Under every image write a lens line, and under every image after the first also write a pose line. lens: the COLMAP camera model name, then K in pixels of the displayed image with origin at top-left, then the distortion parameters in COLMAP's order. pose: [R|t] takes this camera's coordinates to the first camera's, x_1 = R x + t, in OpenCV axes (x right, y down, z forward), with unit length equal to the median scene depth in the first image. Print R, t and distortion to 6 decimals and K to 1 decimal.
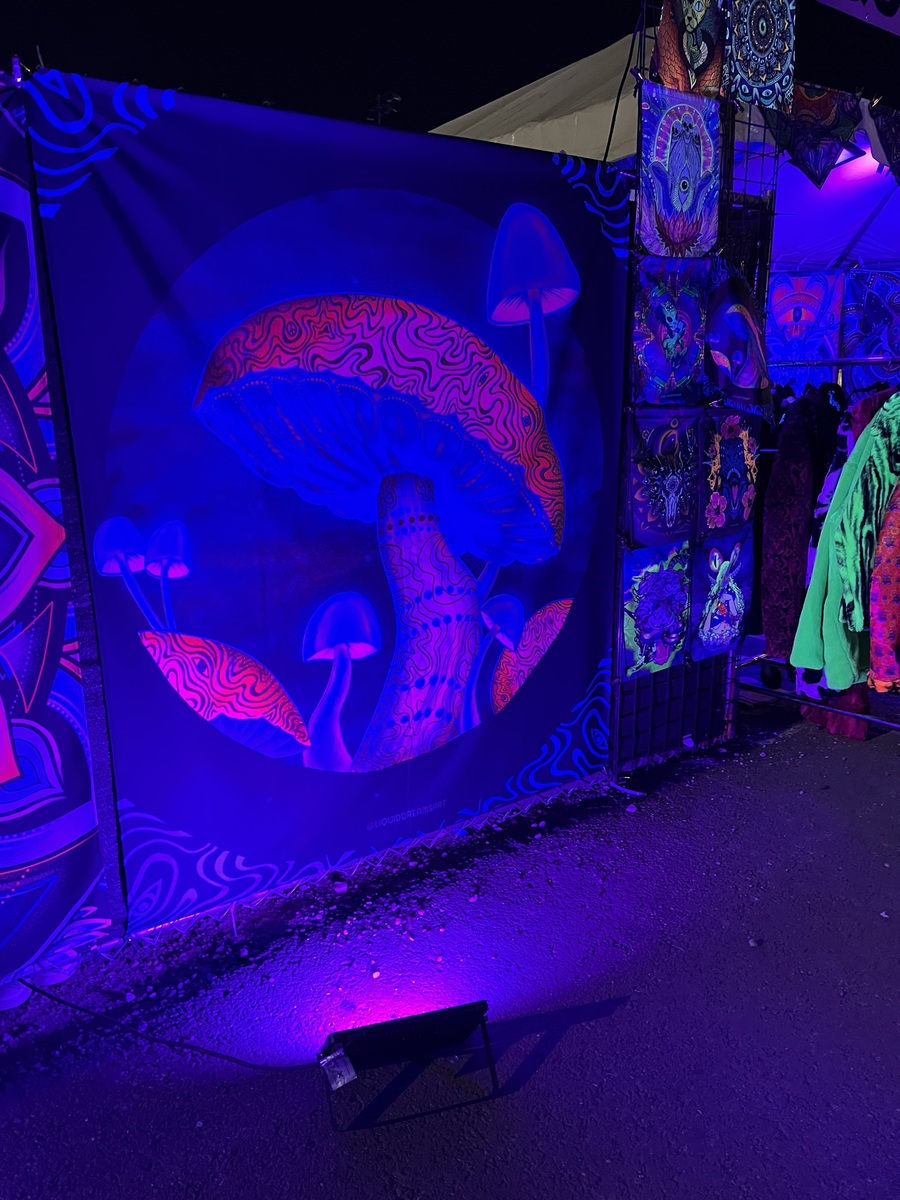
lens RADIAL K [[909.9, 0, 445.0], [0, 909.9, 614.2], [0, 0, 1]] dist [0.084041, -0.123286]
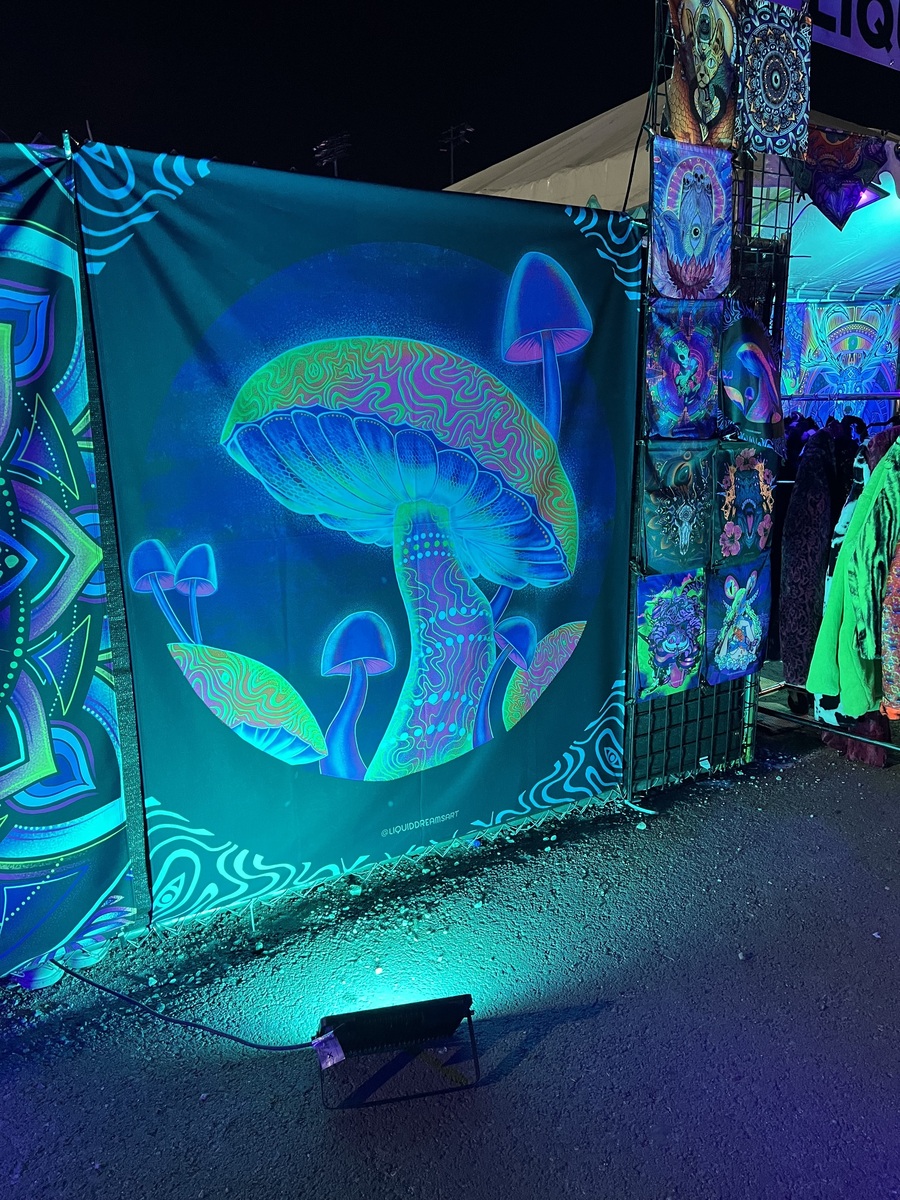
lens RADIAL K [[909.9, 0, 453.7], [0, 909.9, 610.7], [0, 0, 1]] dist [0.084041, -0.123286]
pose [[0.997949, 0.017502, -0.061577, 0.057972], [-0.019219, 0.999440, -0.027409, 0.002132], [0.061063, 0.028536, 0.997726, -0.057906]]
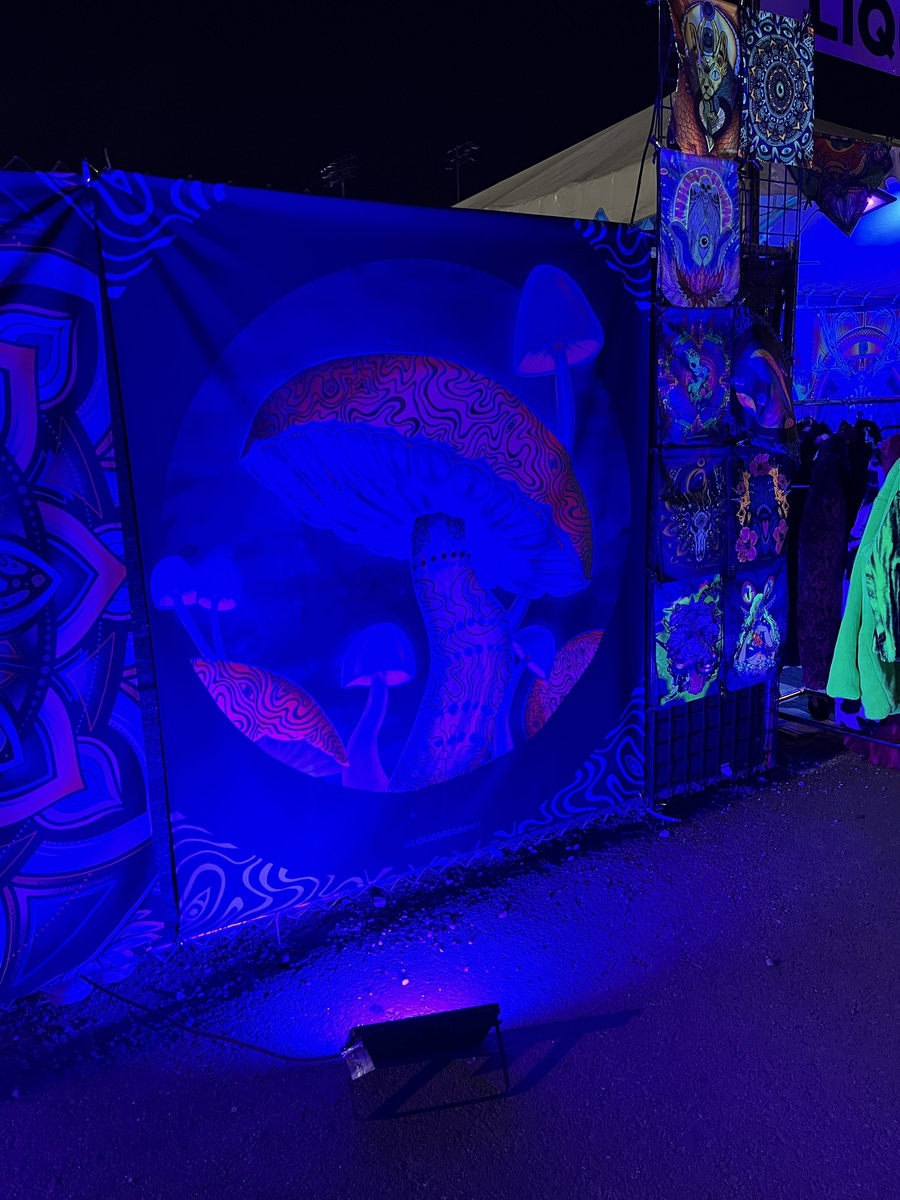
lens RADIAL K [[909.9, 0, 453.8], [0, 909.9, 607.6], [0, 0, 1]] dist [0.084041, -0.123286]
pose [[0.996988, -0.004016, -0.077449, 0.054276], [0.000466, 0.998951, -0.045797, 0.005936], [0.077552, 0.045623, 0.995944, -0.064619]]
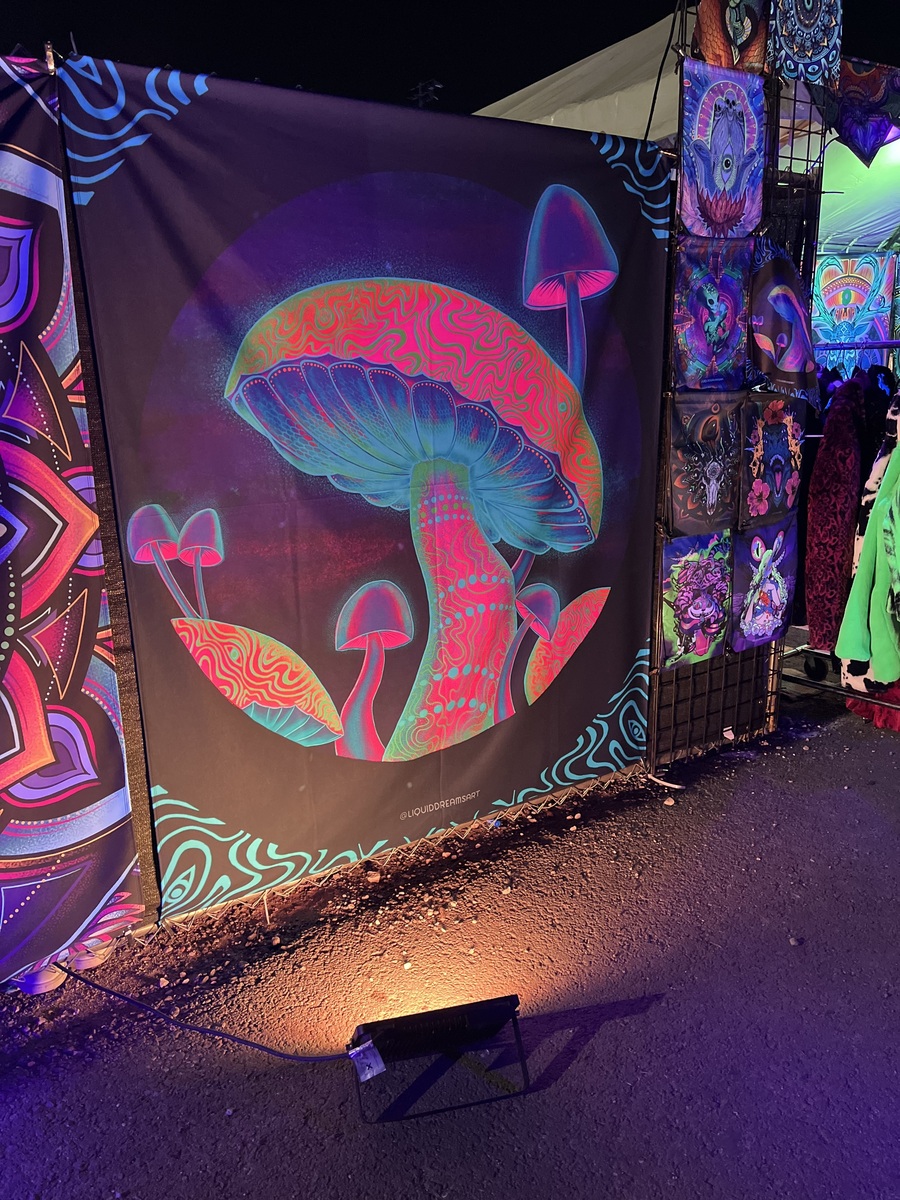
lens RADIAL K [[909.9, 0, 444.1], [0, 909.9, 609.3], [0, 0, 1]] dist [0.084041, -0.123286]
pose [[0.999005, 0.003668, -0.044440, 0.005999], [-0.003391, 0.999974, 0.006299, 0.000647], [0.044462, -0.006142, 0.998992, 0.010140]]
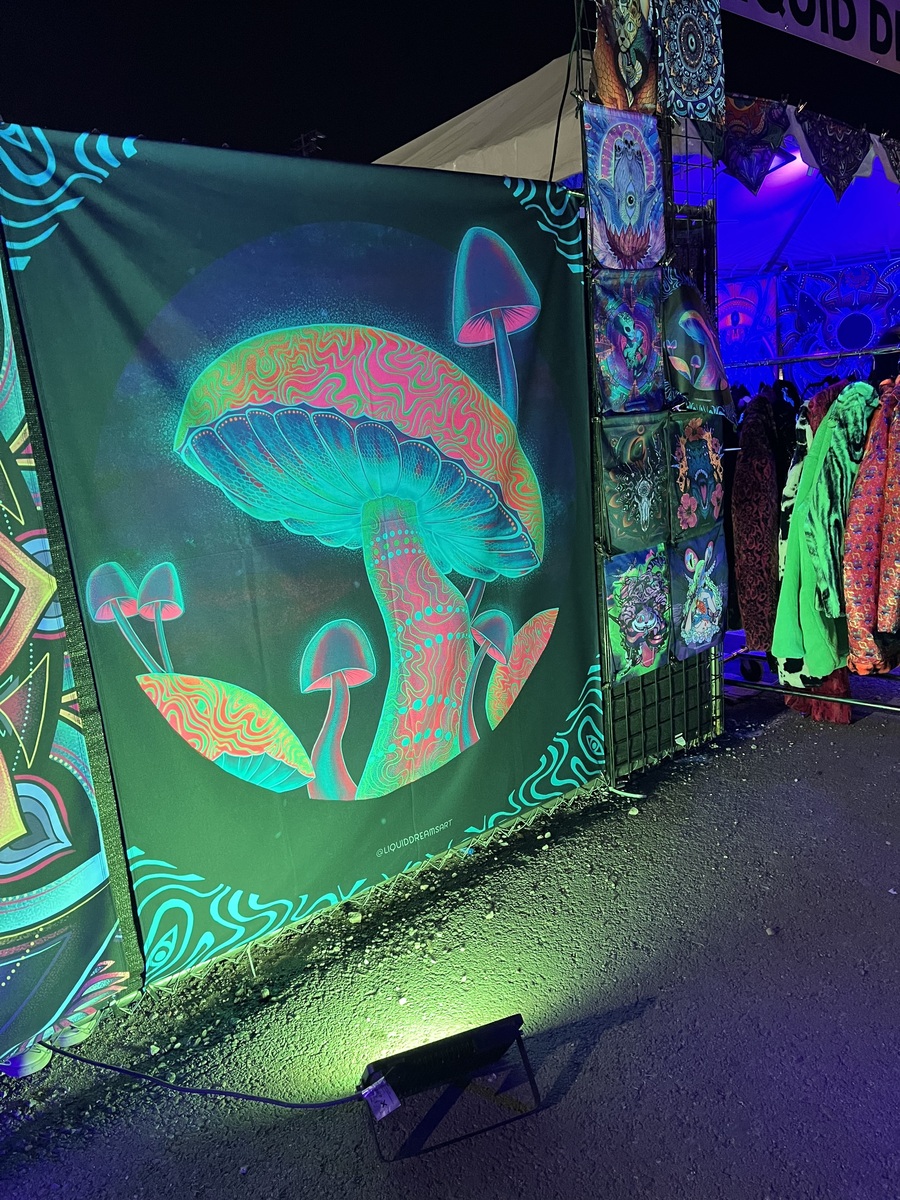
lens RADIAL K [[909.9, 0, 449.0], [0, 909.9, 612.0], [0, 0, 1]] dist [0.084041, -0.123286]
pose [[0.995495, -0.083842, 0.044267, -0.028037], [0.085094, 0.996002, -0.027182, 0.004358], [-0.041811, 0.030827, 0.998650, -0.005207]]
